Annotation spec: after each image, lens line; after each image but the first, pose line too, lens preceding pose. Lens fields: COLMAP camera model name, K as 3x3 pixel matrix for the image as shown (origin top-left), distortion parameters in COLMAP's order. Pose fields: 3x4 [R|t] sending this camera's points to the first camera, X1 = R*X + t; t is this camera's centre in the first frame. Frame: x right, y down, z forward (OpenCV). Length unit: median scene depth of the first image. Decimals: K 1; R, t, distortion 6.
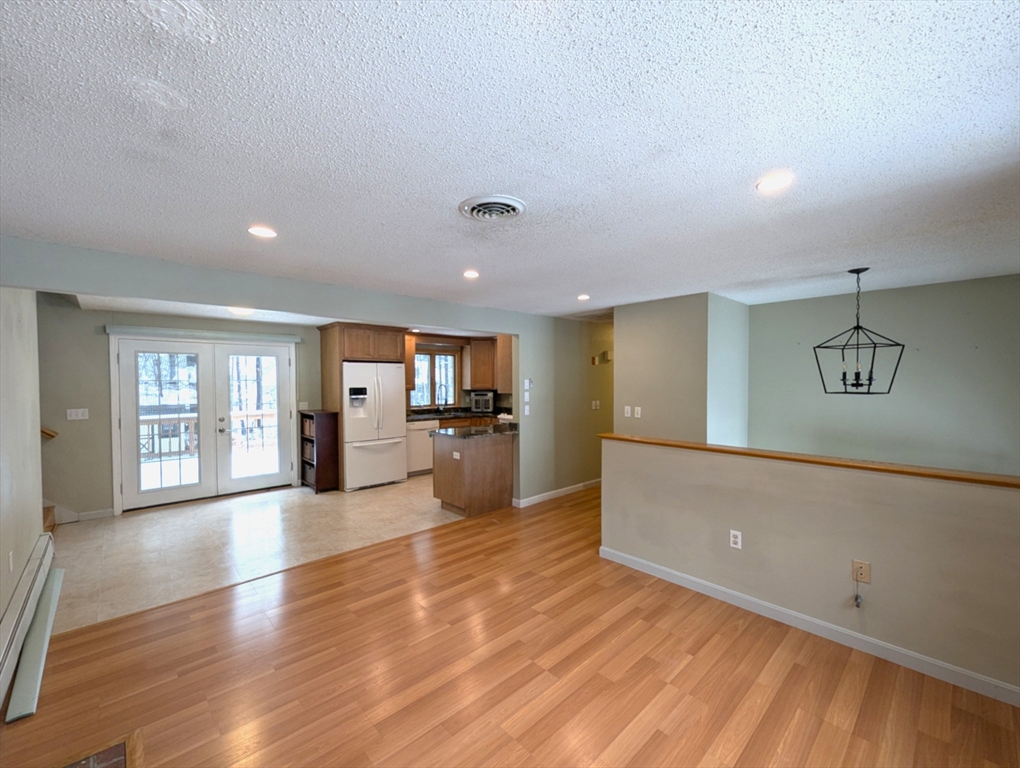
lens RADIAL K [[426.3, 0, 511.3], [0, 426.3, 387.1], [0, 0, 1]] dist [0.000868, -0.000367]
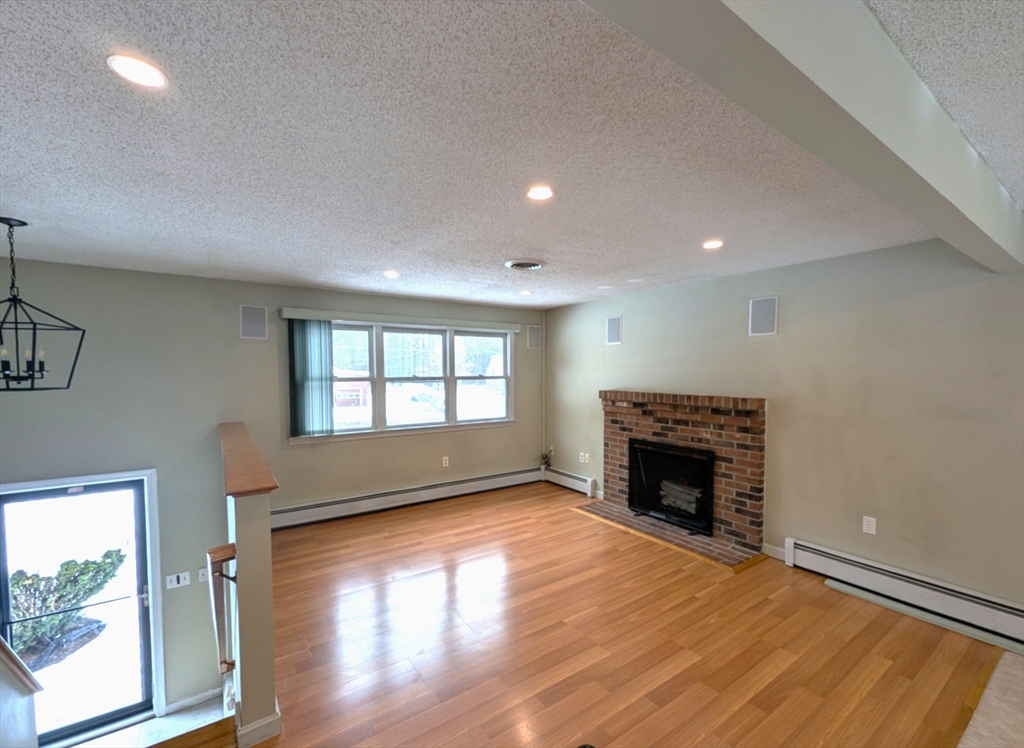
lens RADIAL K [[422.4, 0, 530.9], [0, 422.4, 391.9], [0, 0, 1]] dist [0.003814, -0.001843]
pose [[-0.993892, 0.000276, 0.110358, -0.147714], [0.007617, 0.997783, 0.066112, -0.023980], [-0.110095, 0.066549, -0.991691, 1.656336]]
